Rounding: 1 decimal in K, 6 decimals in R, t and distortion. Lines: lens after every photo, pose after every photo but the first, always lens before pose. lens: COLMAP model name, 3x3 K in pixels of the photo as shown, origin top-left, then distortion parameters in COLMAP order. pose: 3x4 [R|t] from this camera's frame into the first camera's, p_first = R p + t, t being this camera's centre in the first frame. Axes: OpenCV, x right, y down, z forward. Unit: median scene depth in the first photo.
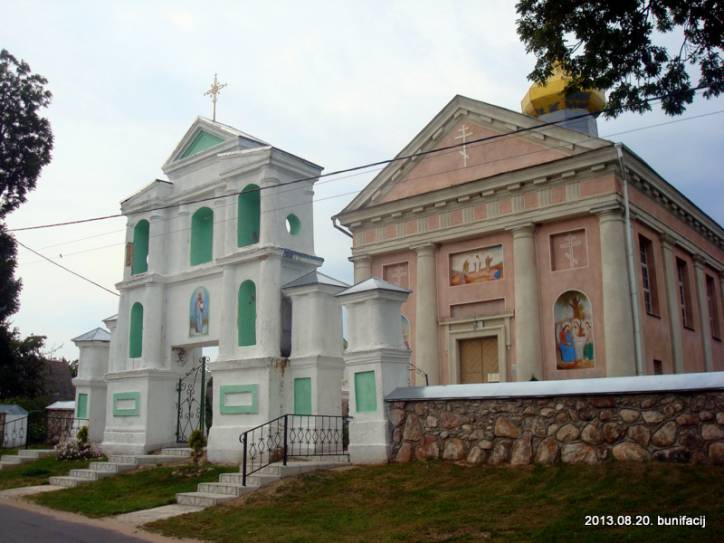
lens RADIAL K [[740.5, 0, 361.3], [0, 740.5, 267.2], [0, 0, 1]] dist [-0.088960, 0.000000]
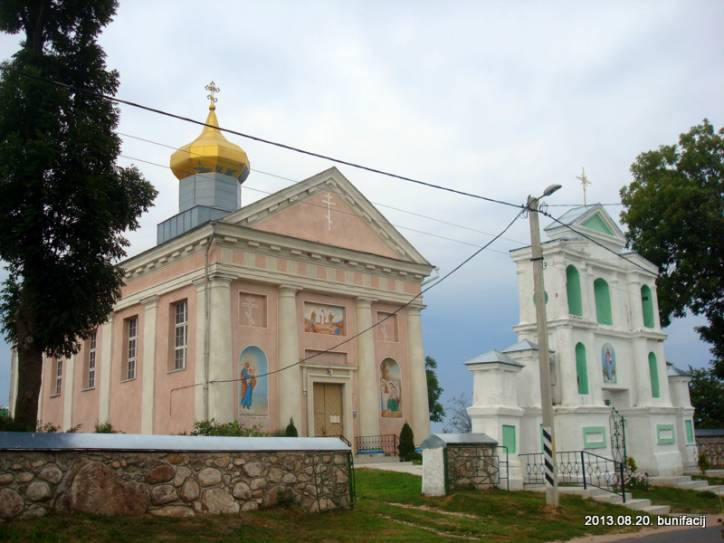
lens RADIAL K [[740.5, 0, 350.2], [0, 740.5, 268.5], [0, 0, 1]] dist [-0.088960, 0.000000]
pose [[0.133215, 0.239746, 0.961653, -1.274591], [-0.185188, 0.959233, -0.213489, 0.213199], [-0.973632, -0.149647, 0.172182, 1.049520]]
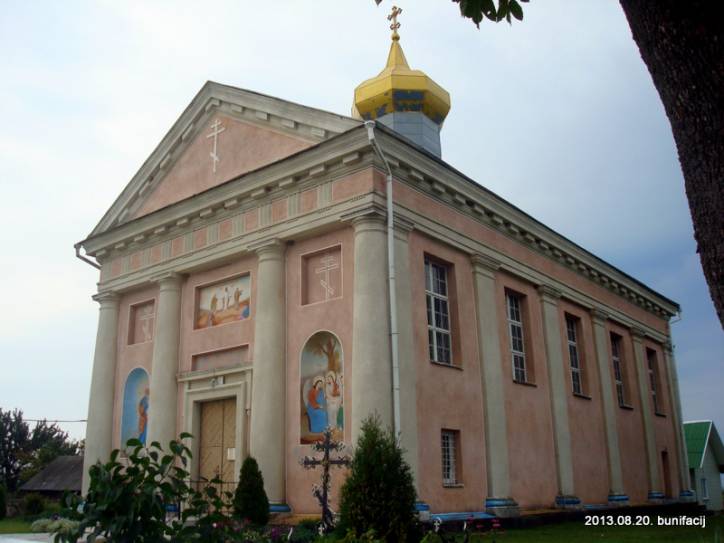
lens RADIAL K [[740.5, 0, 356.0], [0, 740.5, 265.4], [0, 0, 1]] dist [-0.088960, 0.000000]
pose [[0.999781, -0.012294, 0.016934, 0.374113], [0.013622, 0.996649, -0.080652, 0.031774], [-0.015886, 0.080865, 0.996598, 0.340049]]
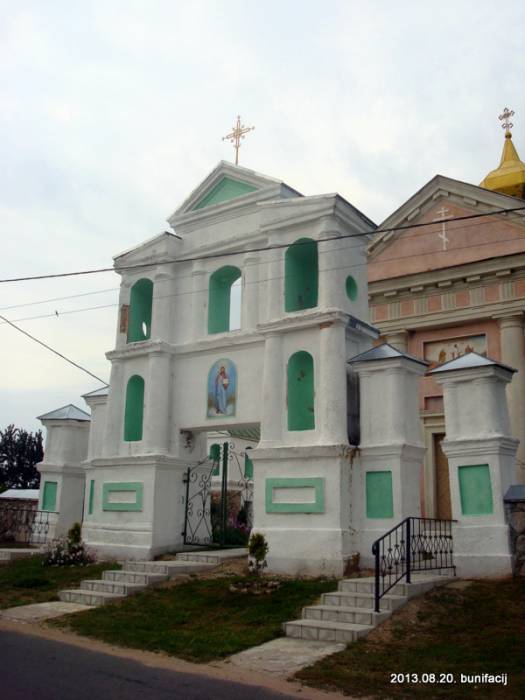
lens RADIAL K [[715.9, 0, 280.3], [0, 715.9, 337.7], [0, 0, 1]] dist [-0.088960, 0.000000]
pose [[0.995552, 0.045872, 0.082296, -0.190487], [-0.042813, 0.998339, -0.038553, 0.026815], [-0.083928, 0.034859, 0.995862, 0.155562]]
